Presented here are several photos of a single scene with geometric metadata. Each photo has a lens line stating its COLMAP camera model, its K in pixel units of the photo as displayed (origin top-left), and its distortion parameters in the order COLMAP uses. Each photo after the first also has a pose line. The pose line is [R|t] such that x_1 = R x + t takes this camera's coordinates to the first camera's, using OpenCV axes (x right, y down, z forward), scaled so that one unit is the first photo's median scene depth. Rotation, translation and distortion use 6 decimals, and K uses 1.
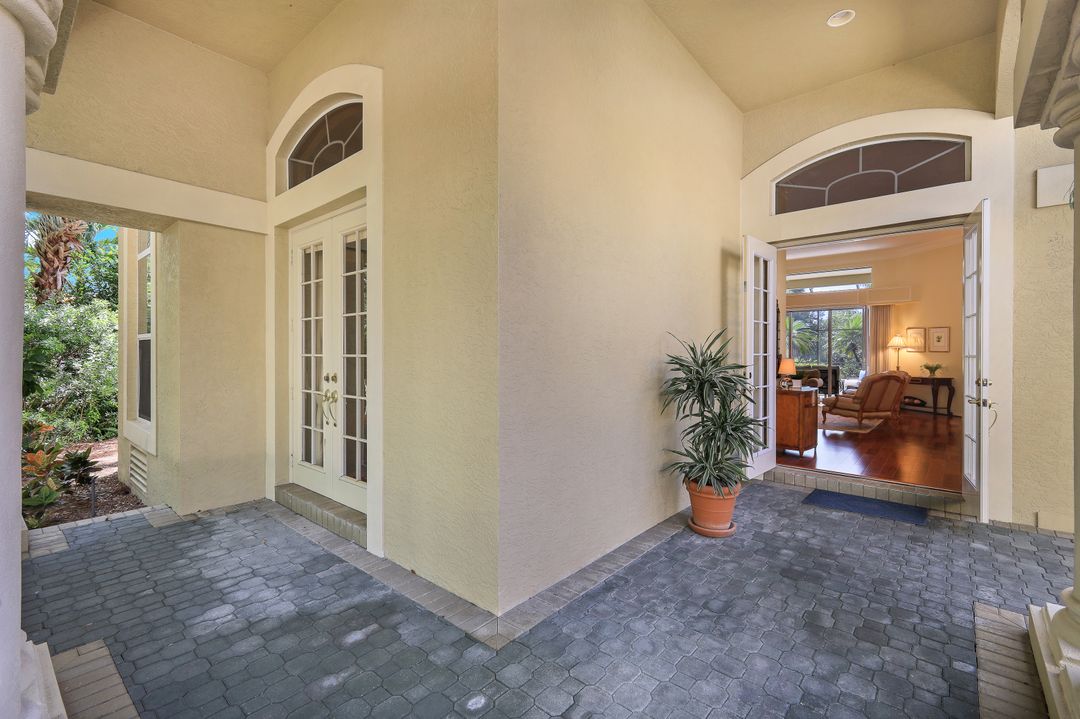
lens RADIAL K [[478.8, 0, 551.7], [0, 478.8, 359.3], [0, 0, 1]] dist [0.009342, -0.000160]
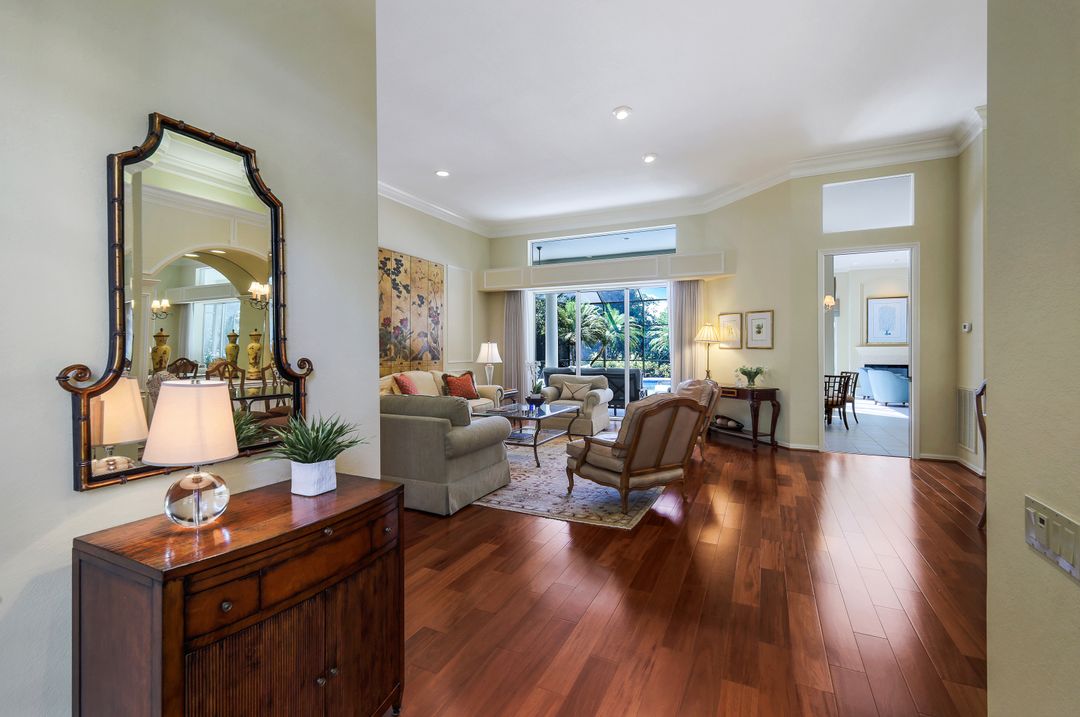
lens RADIAL K [[473.2, 0, 537.9], [0, 473.2, 352.9], [0, 0, 1]] dist [0.009804, 0.000084]
pose [[0.971436, -0.010186, 0.237083, 0.348330], [0.009020, 0.999941, 0.005999, -0.016846], [-0.237130, -0.003689, 0.971471, 0.432298]]
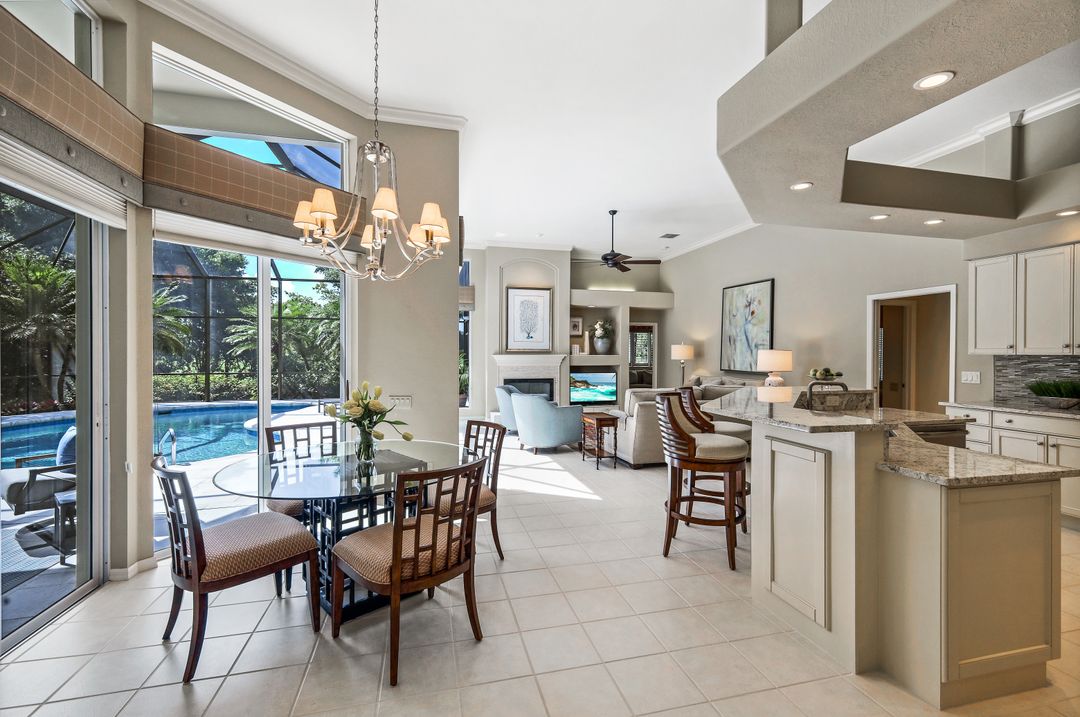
lens RADIAL K [[473.2, 0, 540.0], [0, 473.2, 355.2], [0, 0, 1]] dist [0.009804, 0.000084]
pose [[0.595980, -0.004330, 0.802987, 0.681284], [-0.003348, 0.999963, 0.007876, -0.021191], [-0.802992, -0.007382, 0.595944, 0.743182]]
